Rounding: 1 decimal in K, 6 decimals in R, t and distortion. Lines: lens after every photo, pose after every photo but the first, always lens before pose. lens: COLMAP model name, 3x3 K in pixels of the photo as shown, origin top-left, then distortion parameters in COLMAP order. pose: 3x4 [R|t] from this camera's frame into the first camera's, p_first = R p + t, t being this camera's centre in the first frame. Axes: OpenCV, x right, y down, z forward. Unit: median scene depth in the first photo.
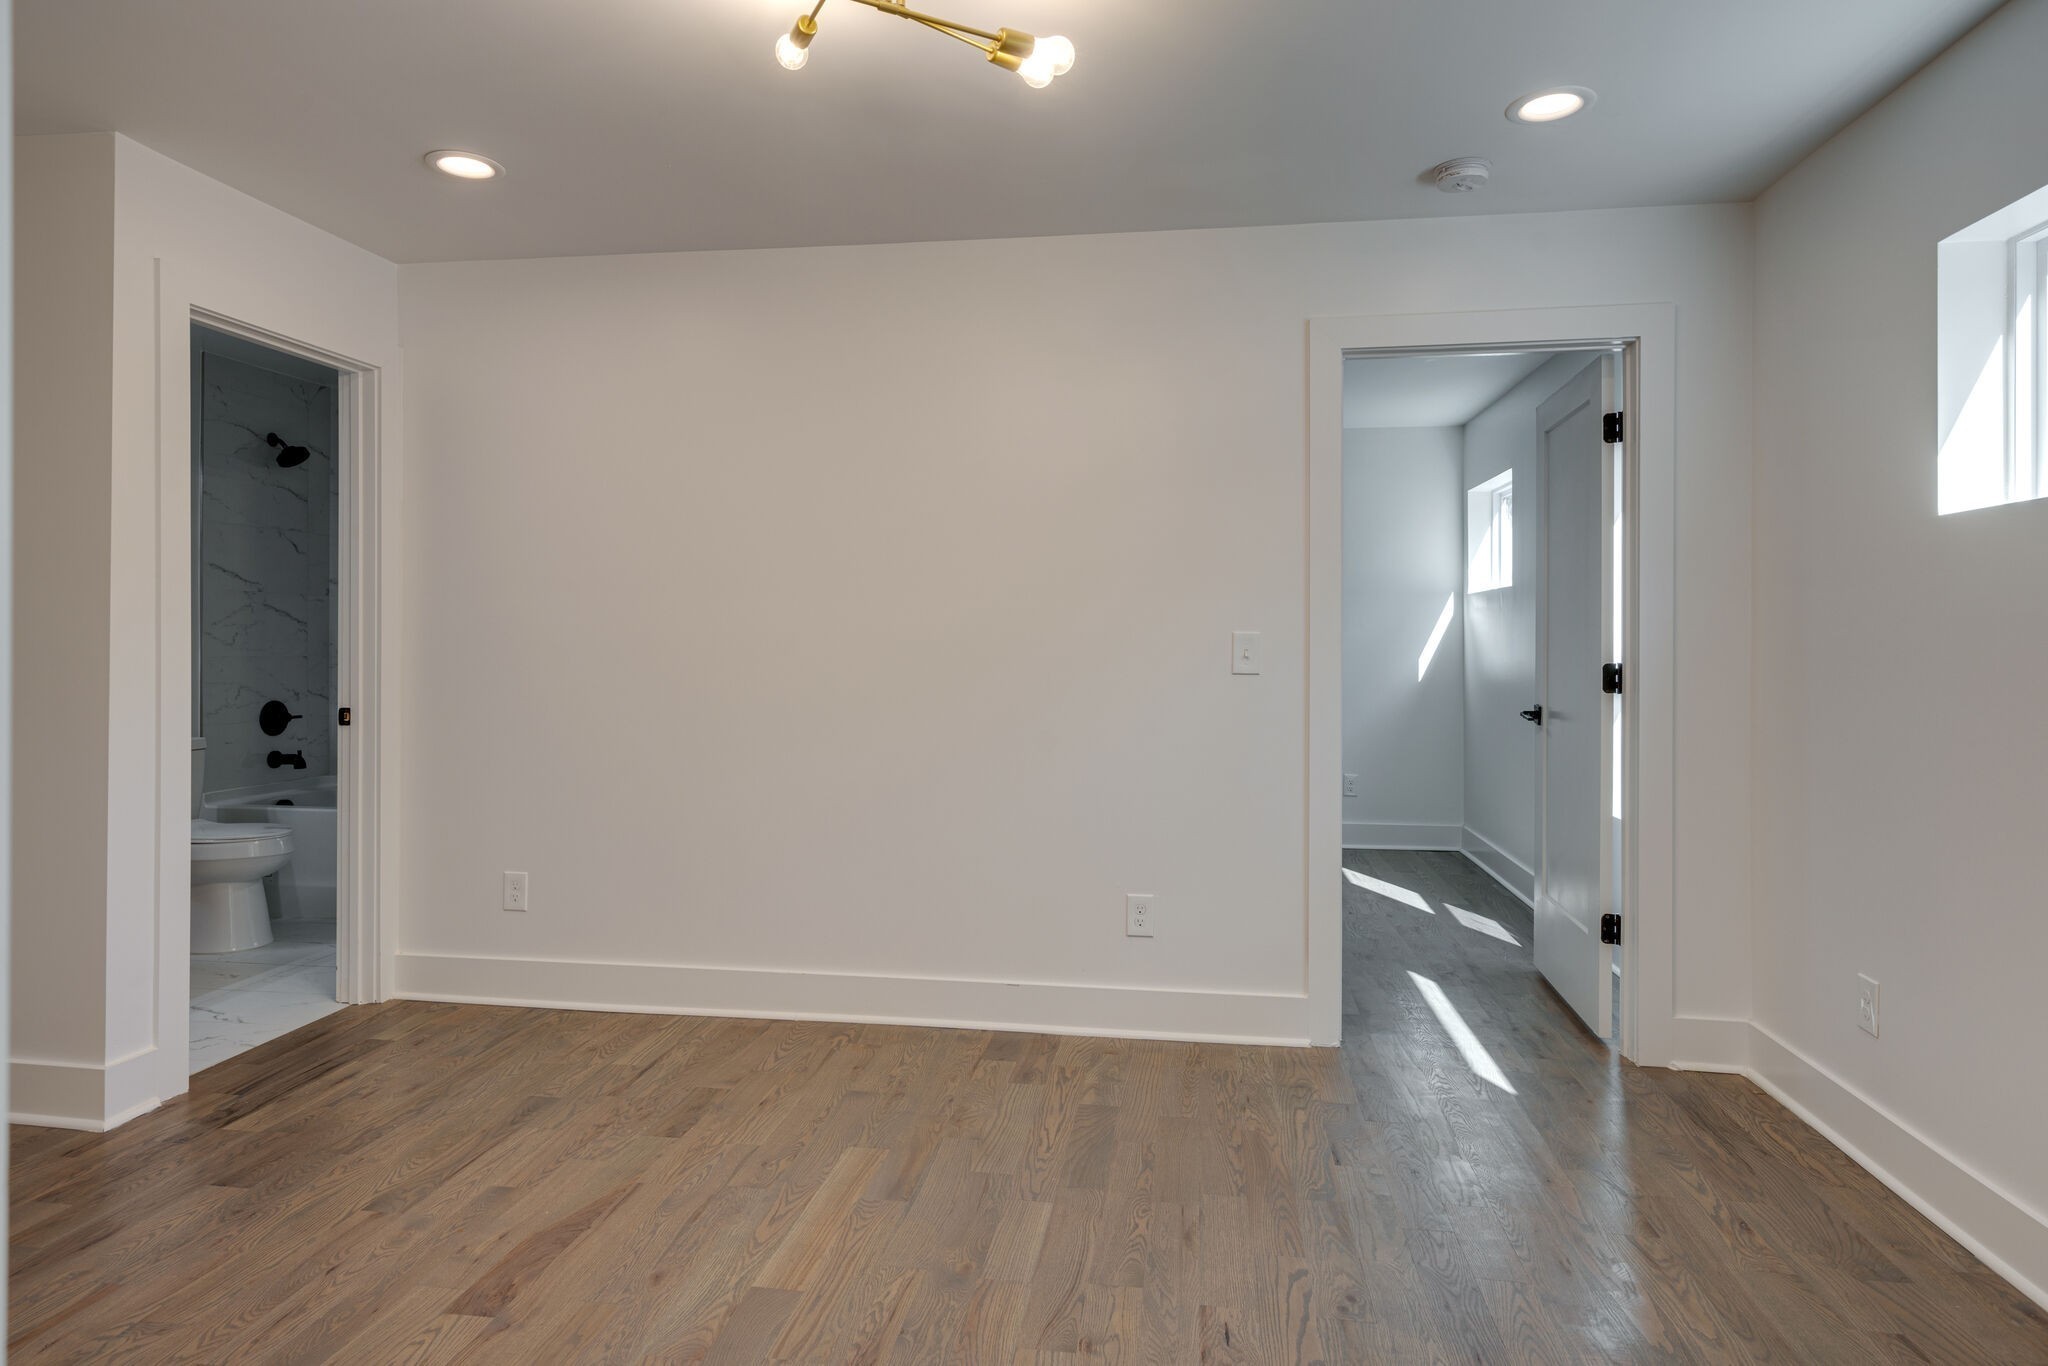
lens RADIAL K [[1175.5, 0, 1025.9], [0, 1175.5, 667.3], [0, 0, 1]] dist [0.008225, -0.000083]
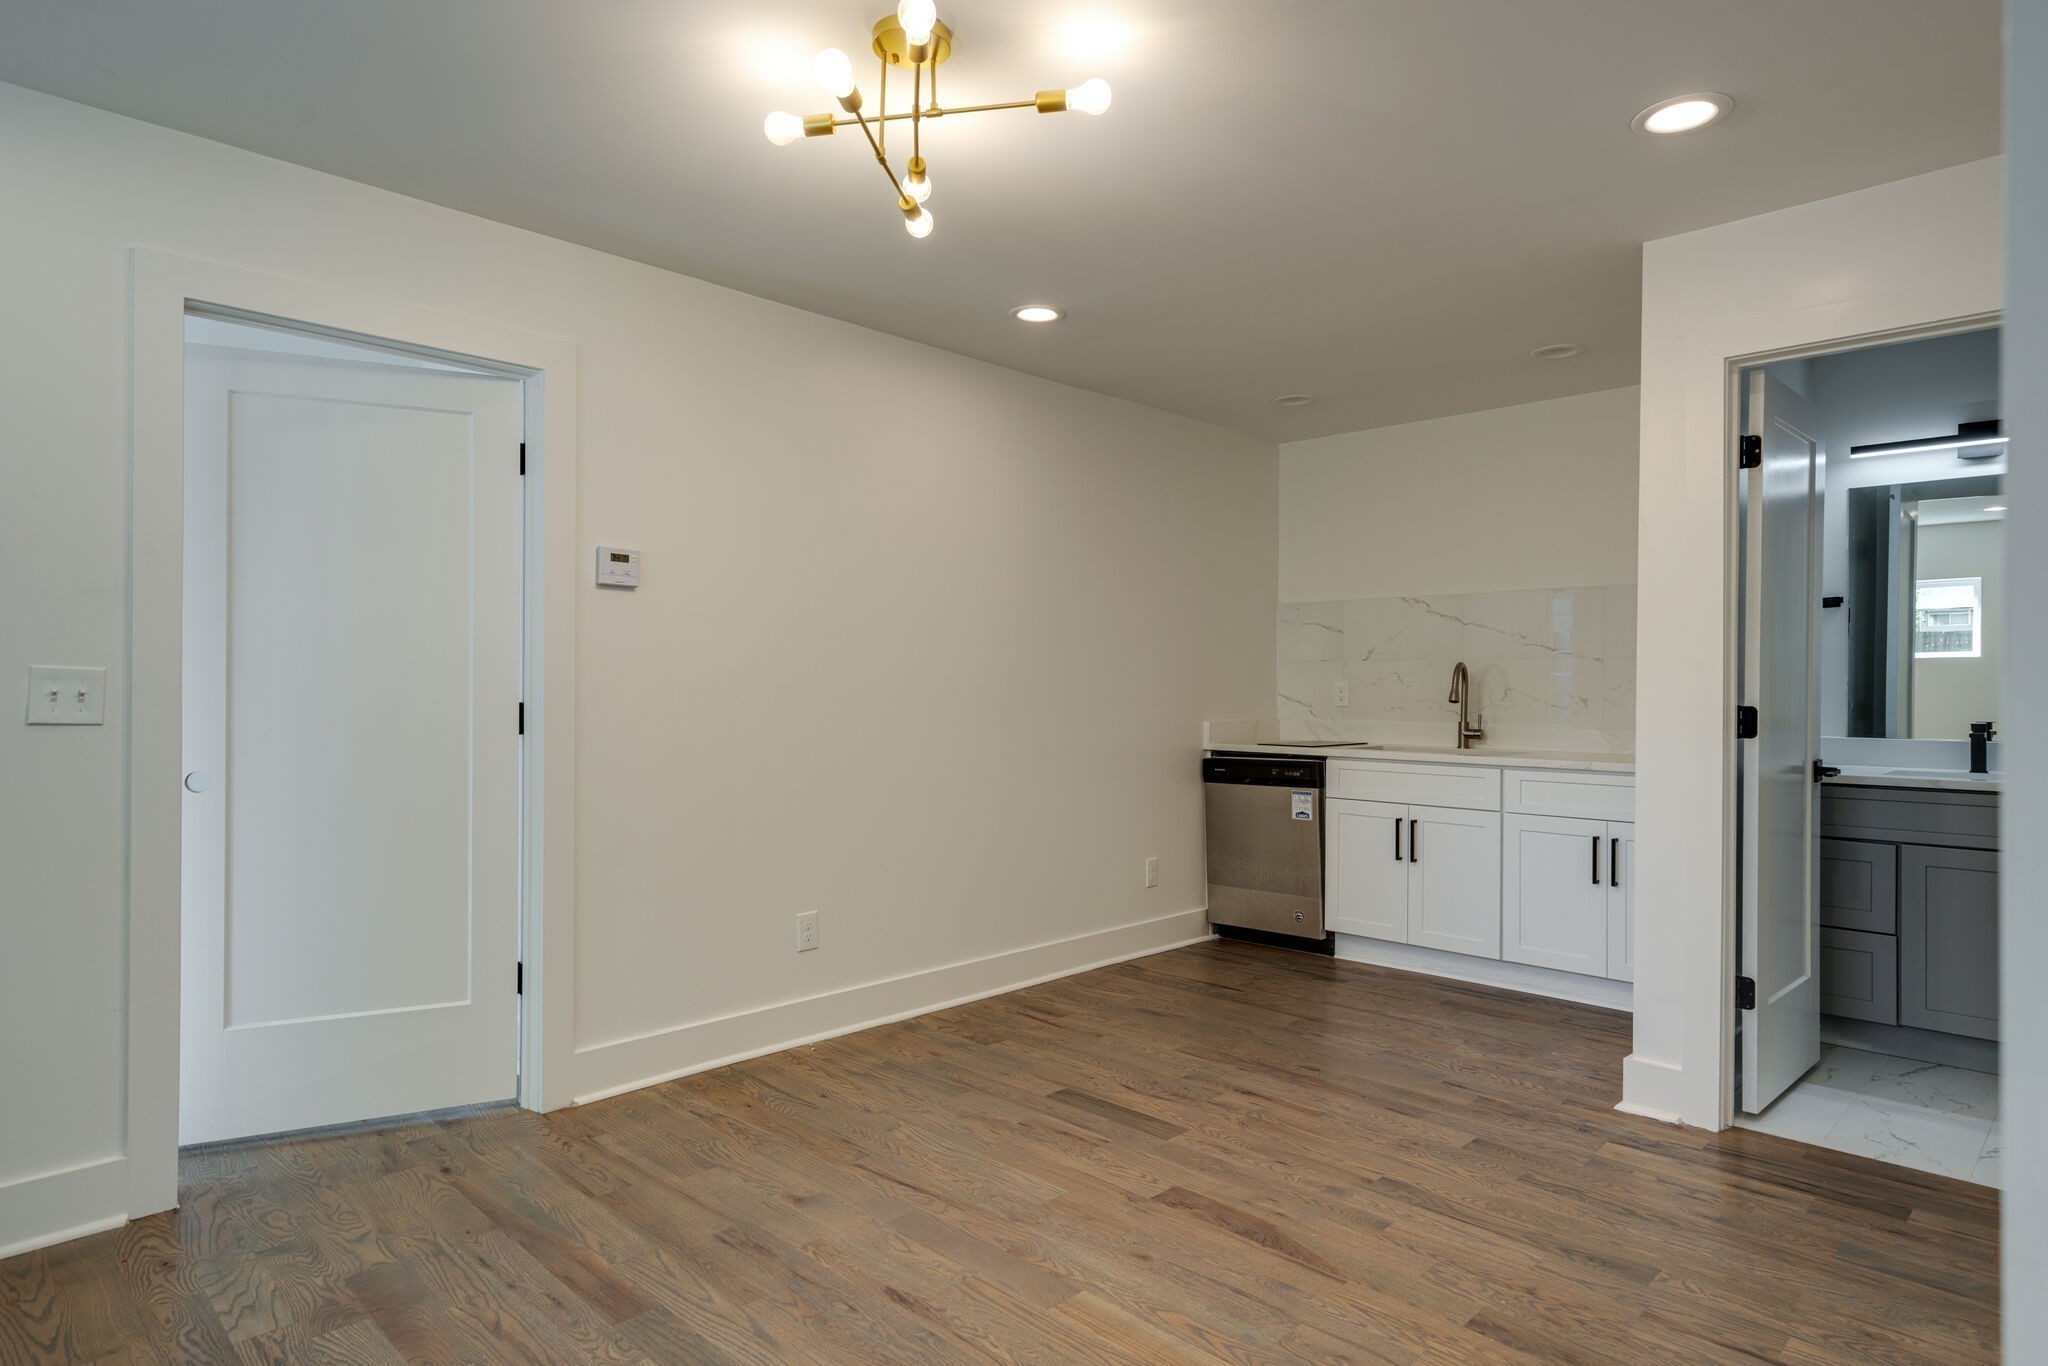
lens RADIAL K [[1175.5, 0, 1020.1], [0, 1175.5, 686.7], [0, 0, 1]] dist [0.008225, -0.000083]
pose [[-0.610237, -0.003466, -0.792211, 0.501693], [-0.023837, 0.999618, 0.013988, -0.026035], [0.791860, 0.027420, -0.610086, 1.231332]]
